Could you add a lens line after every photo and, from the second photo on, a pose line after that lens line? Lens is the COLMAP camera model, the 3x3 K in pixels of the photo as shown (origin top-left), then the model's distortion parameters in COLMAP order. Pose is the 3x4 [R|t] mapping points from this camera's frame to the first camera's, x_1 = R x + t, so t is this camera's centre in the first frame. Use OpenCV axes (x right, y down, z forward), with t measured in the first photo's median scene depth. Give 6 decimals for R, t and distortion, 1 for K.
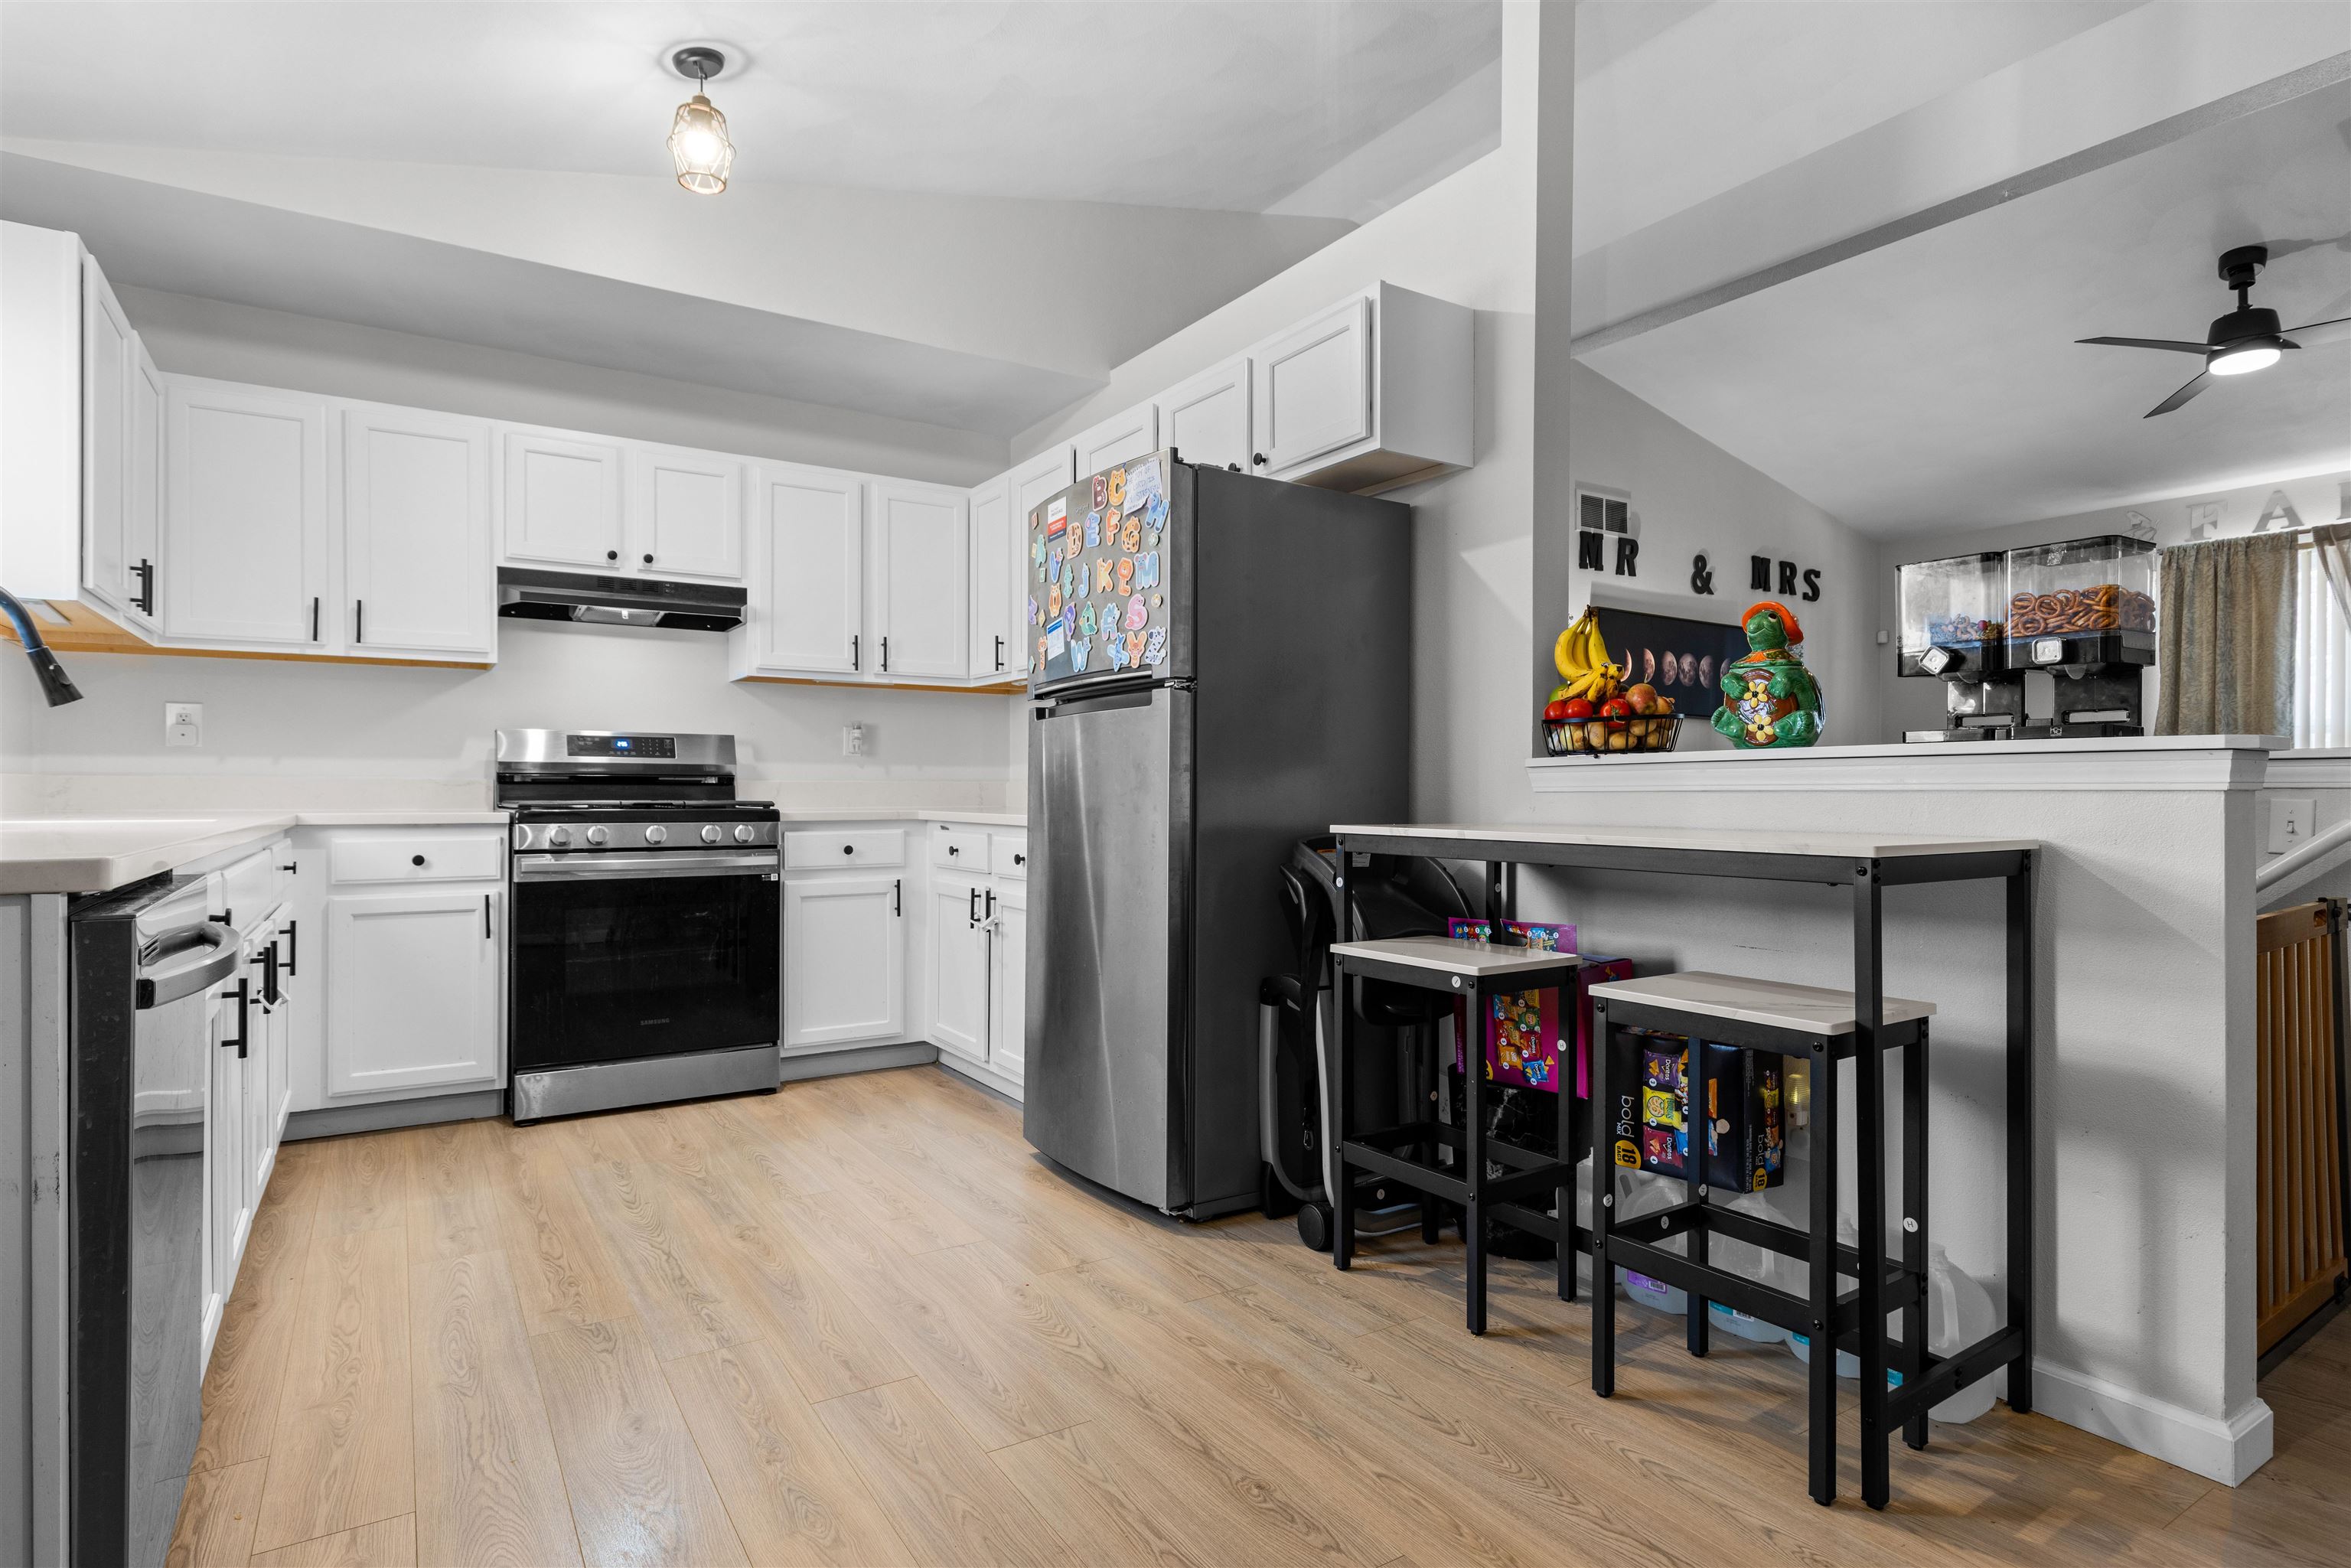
lens RADIAL K [[1201.4, 0, 1184.5], [0, 1201.4, 774.3], [0, 0, 1]] dist [-0.004007, -0.000192]
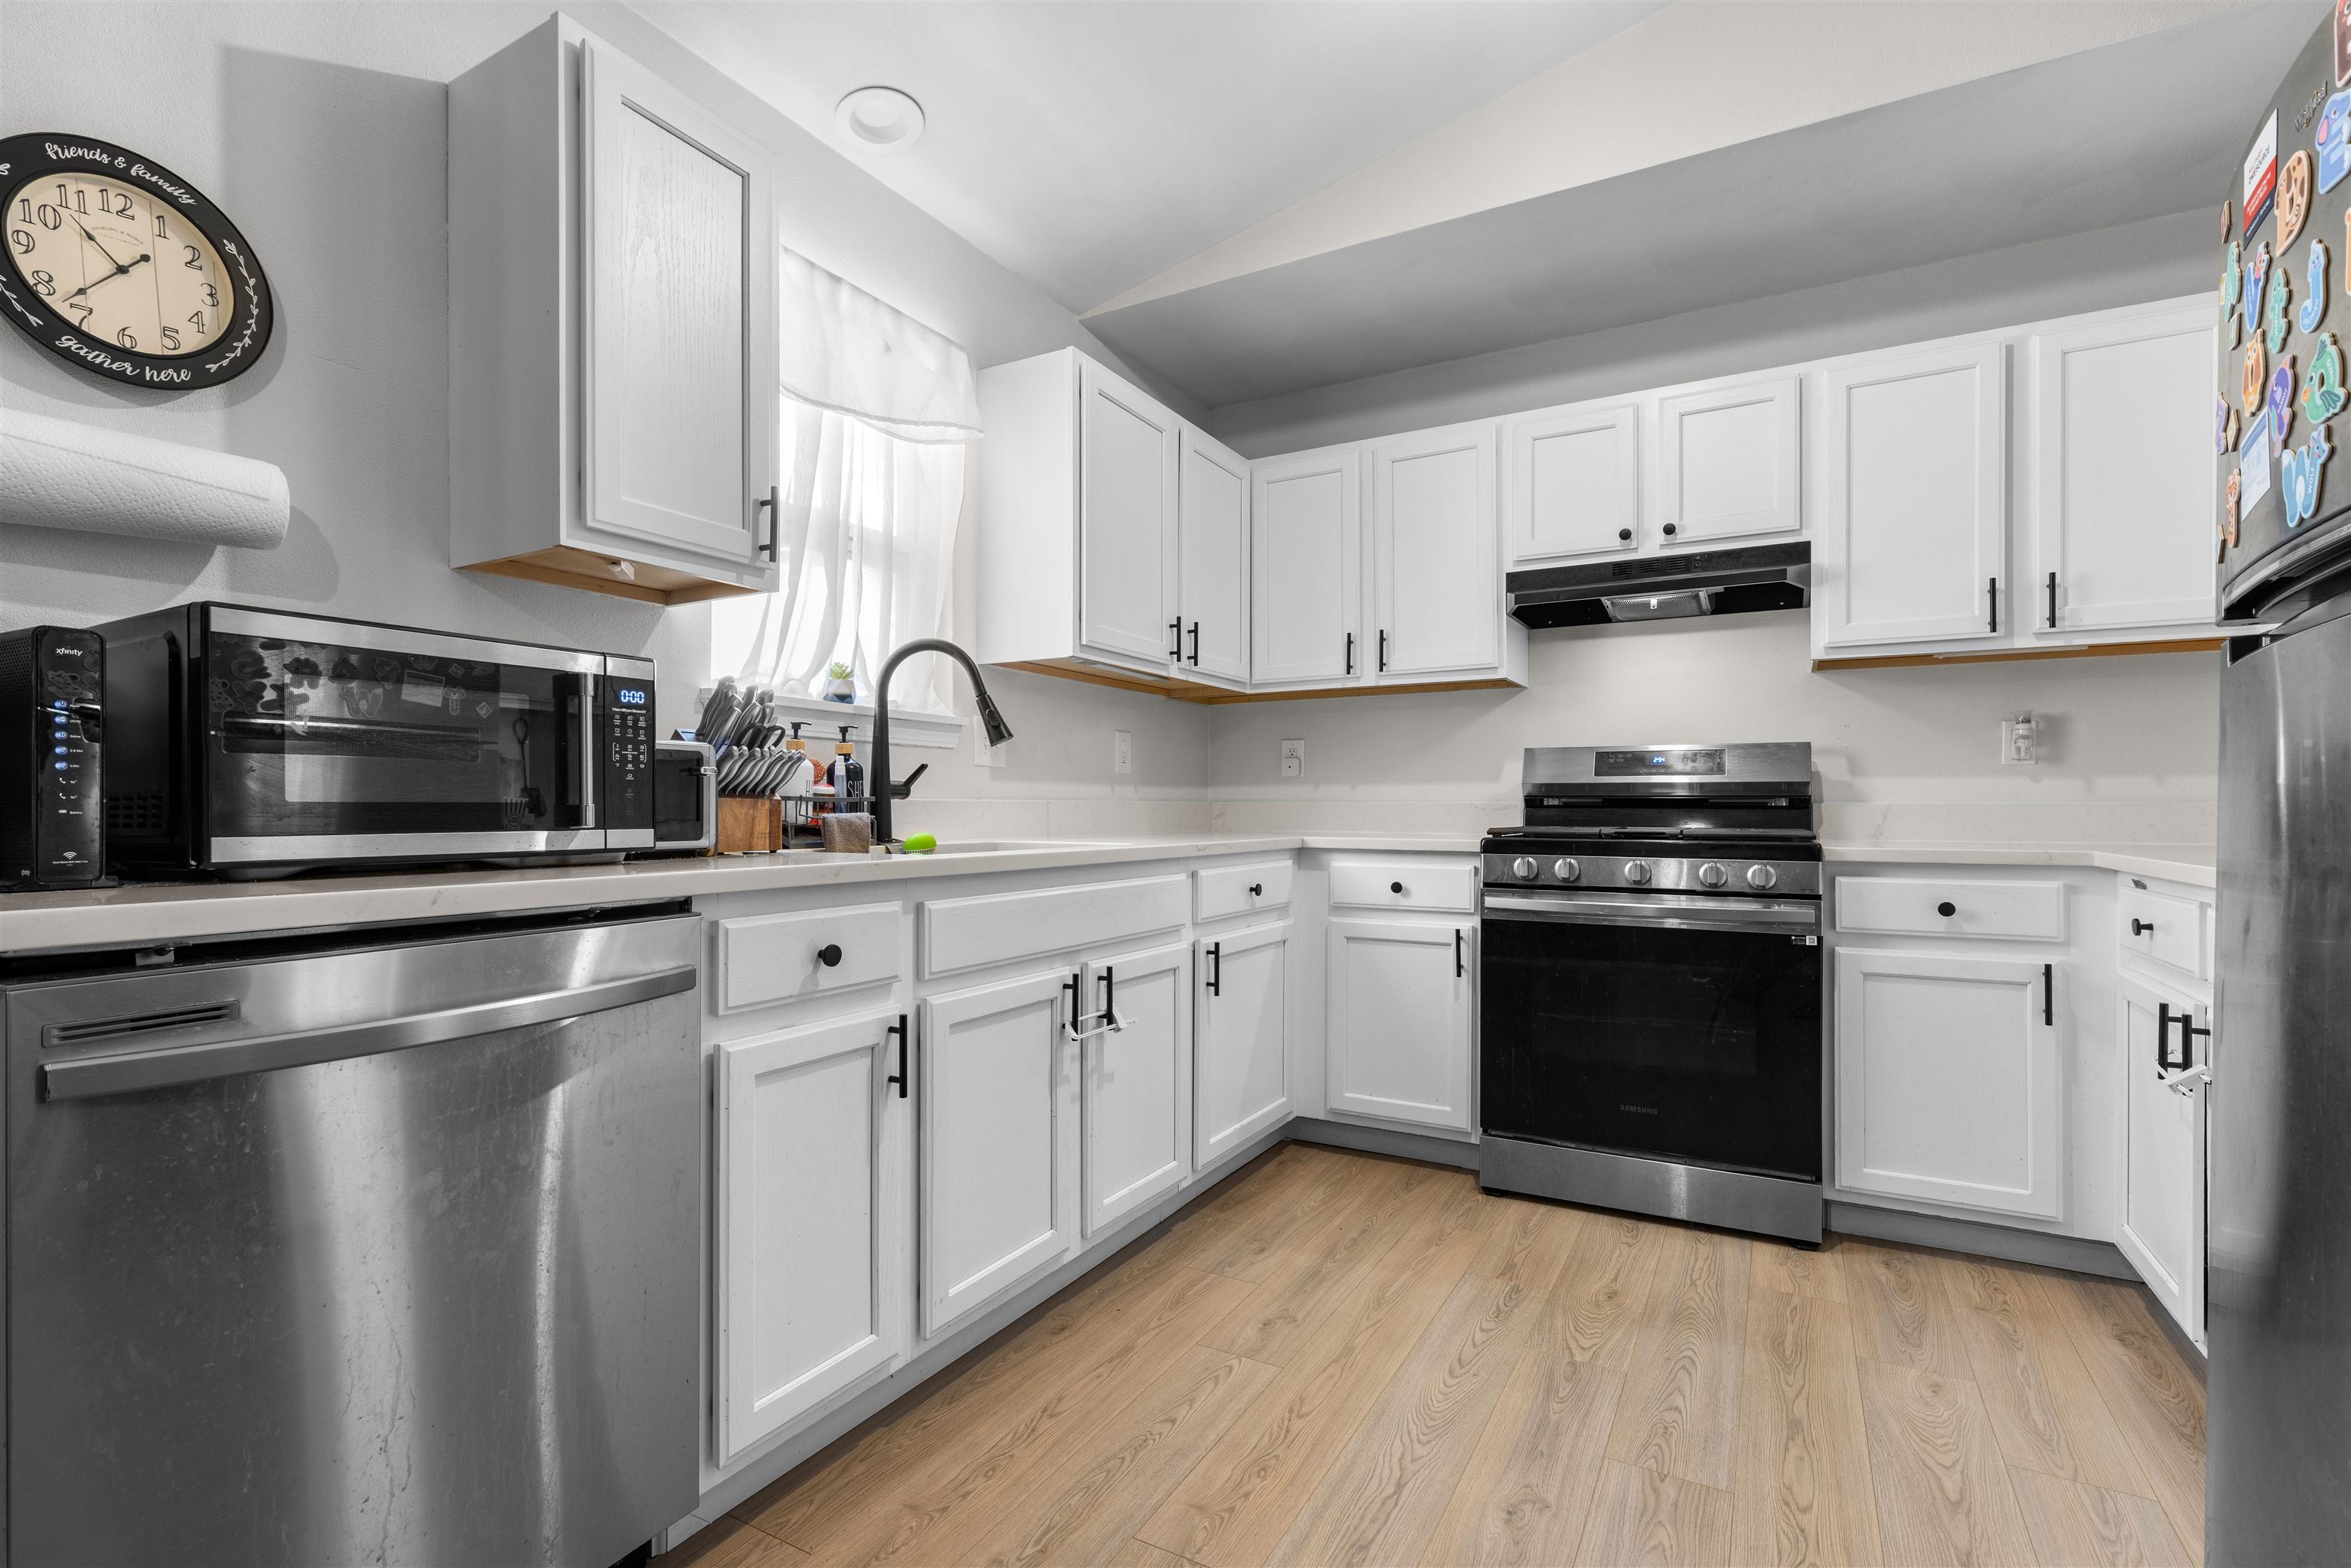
lens RADIAL K [[1071.2, 0, 1176.9], [0, 1071.2, 806.4], [0, 0, 1]] dist [0.005187, -0.001357]
pose [[0.467830, -0.002851, -0.883814, 0.038009], [0.011246, 0.999933, 0.002728, 0.001609], [0.883747, -0.011215, 0.467831, 0.380290]]
